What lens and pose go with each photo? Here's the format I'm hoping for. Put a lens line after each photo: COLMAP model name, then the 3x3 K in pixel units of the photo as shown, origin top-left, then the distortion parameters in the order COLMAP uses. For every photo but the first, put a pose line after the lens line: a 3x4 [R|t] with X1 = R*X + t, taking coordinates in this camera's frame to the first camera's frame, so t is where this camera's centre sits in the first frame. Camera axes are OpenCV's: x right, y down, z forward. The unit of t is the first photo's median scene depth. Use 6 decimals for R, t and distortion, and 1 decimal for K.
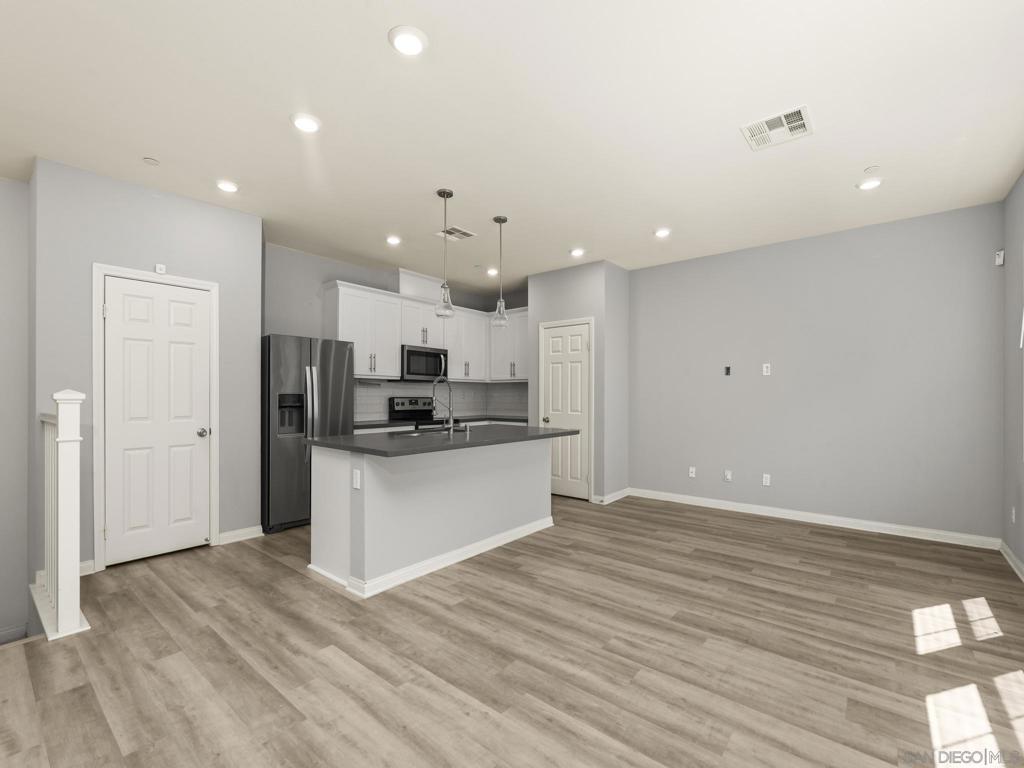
lens RADIAL K [[450.7, 0, 511.5], [0, 450.7, 390.5], [0, 0, 1]] dist [-0.004143, 0.000950]
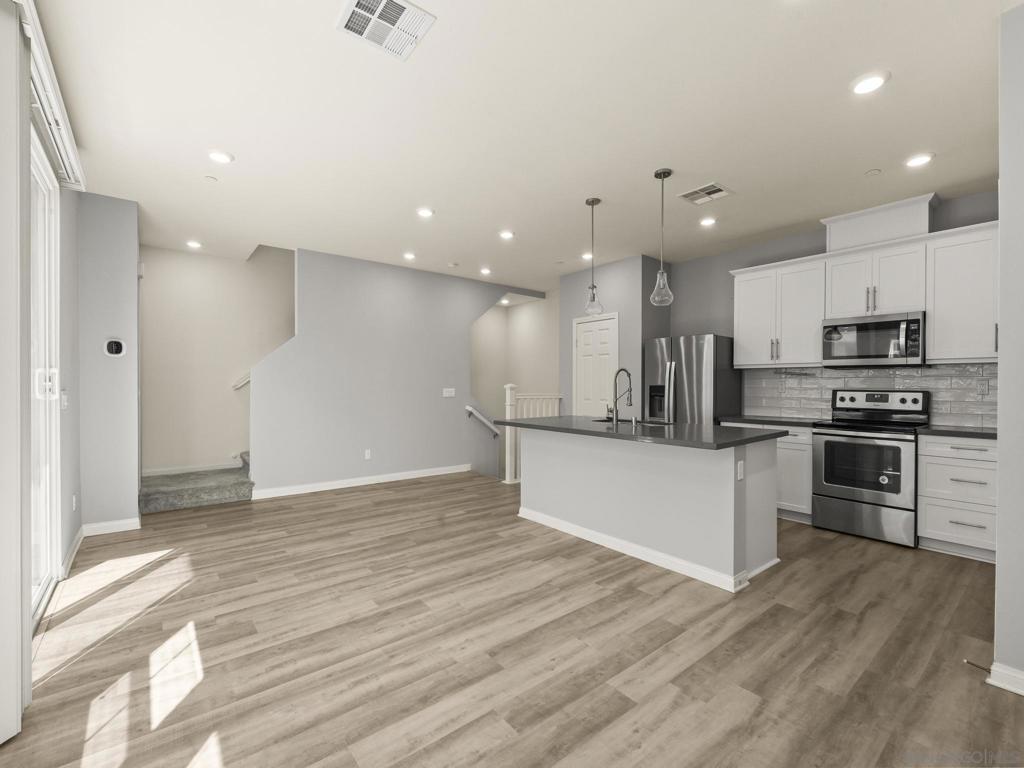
lens RADIAL K [[450.7, 0, 514.1], [0, 450.7, 388.5], [0, 0, 1]] dist [-0.004143, 0.000950]
pose [[-0.196321, 0.005025, -0.980527, 0.998754], [0.006823, 0.999970, 0.003759, 0.010213], [0.980516, -0.005952, -0.196350, 1.065002]]
